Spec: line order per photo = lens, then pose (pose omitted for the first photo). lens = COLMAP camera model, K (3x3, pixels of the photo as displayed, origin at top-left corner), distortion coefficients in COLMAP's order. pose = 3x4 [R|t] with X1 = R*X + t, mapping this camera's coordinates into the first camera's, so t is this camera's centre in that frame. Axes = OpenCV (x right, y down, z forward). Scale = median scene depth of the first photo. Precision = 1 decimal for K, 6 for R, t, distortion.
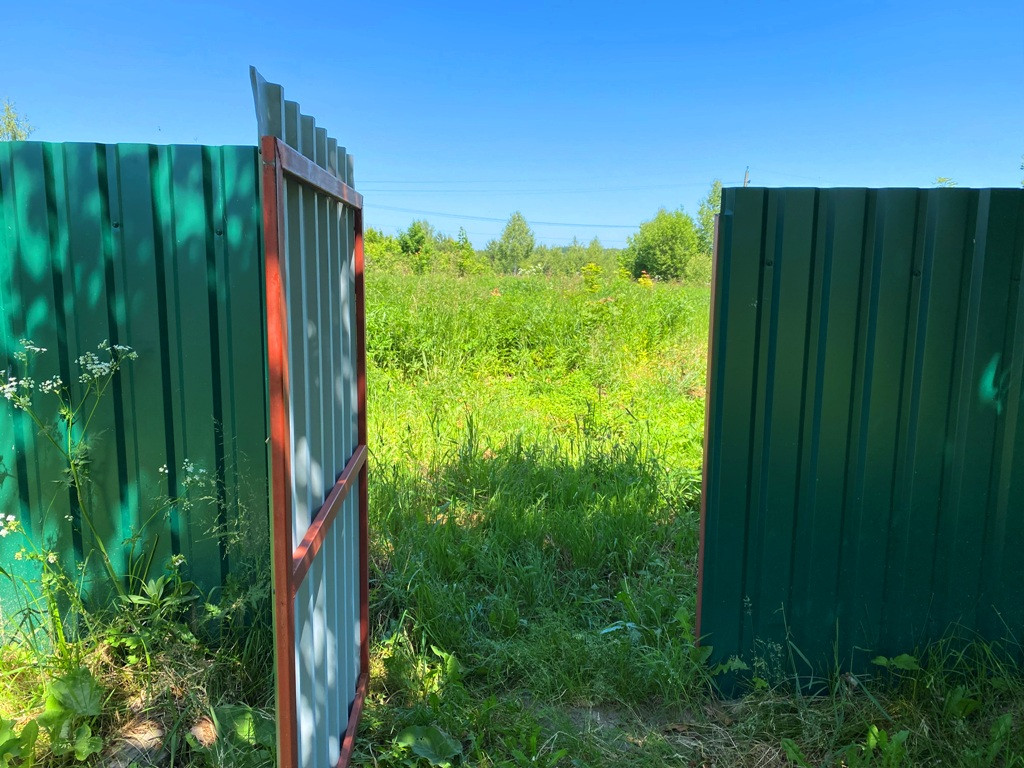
lens RADIAL K [[766.9, 0, 512.0], [0, 766.9, 384.0], [0, 0, 1]] dist [0.109620, -0.003994]
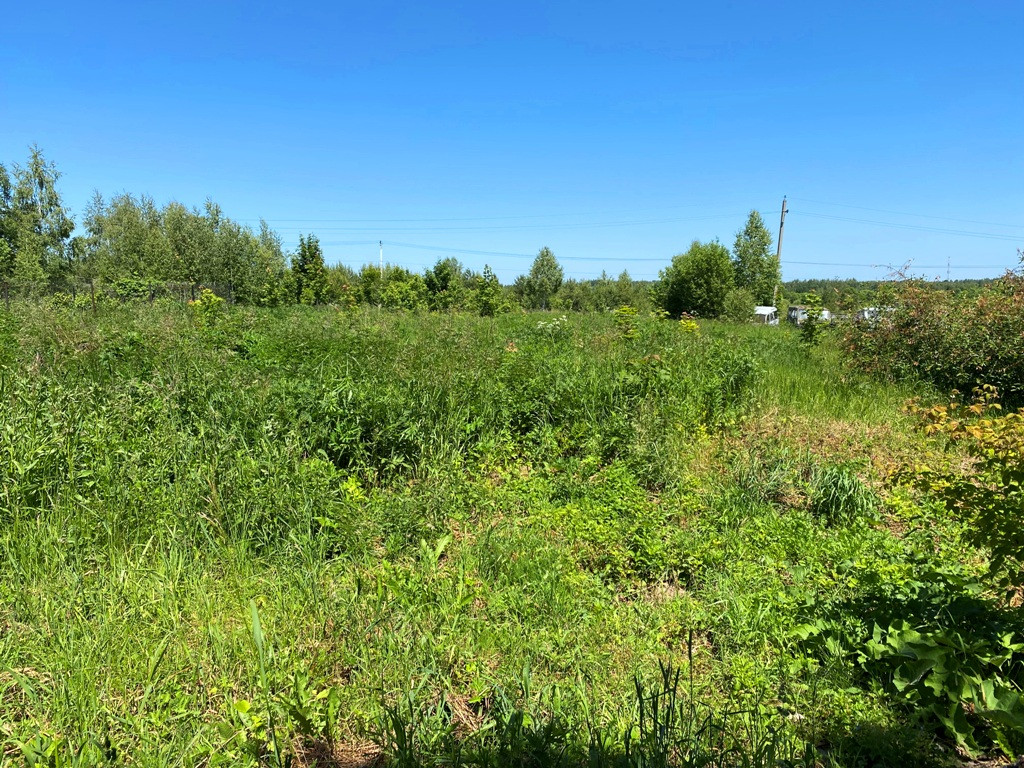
lens RADIAL K [[766.9, 0, 512.0], [0, 766.9, 384.0], [0, 0, 1]] dist [0.109620, -0.003994]
pose [[0.999129, -0.012949, -0.039673, 0.006549], [0.011197, 0.998967, -0.044048, -0.026958], [0.040203, 0.043565, 0.998241, 0.114659]]
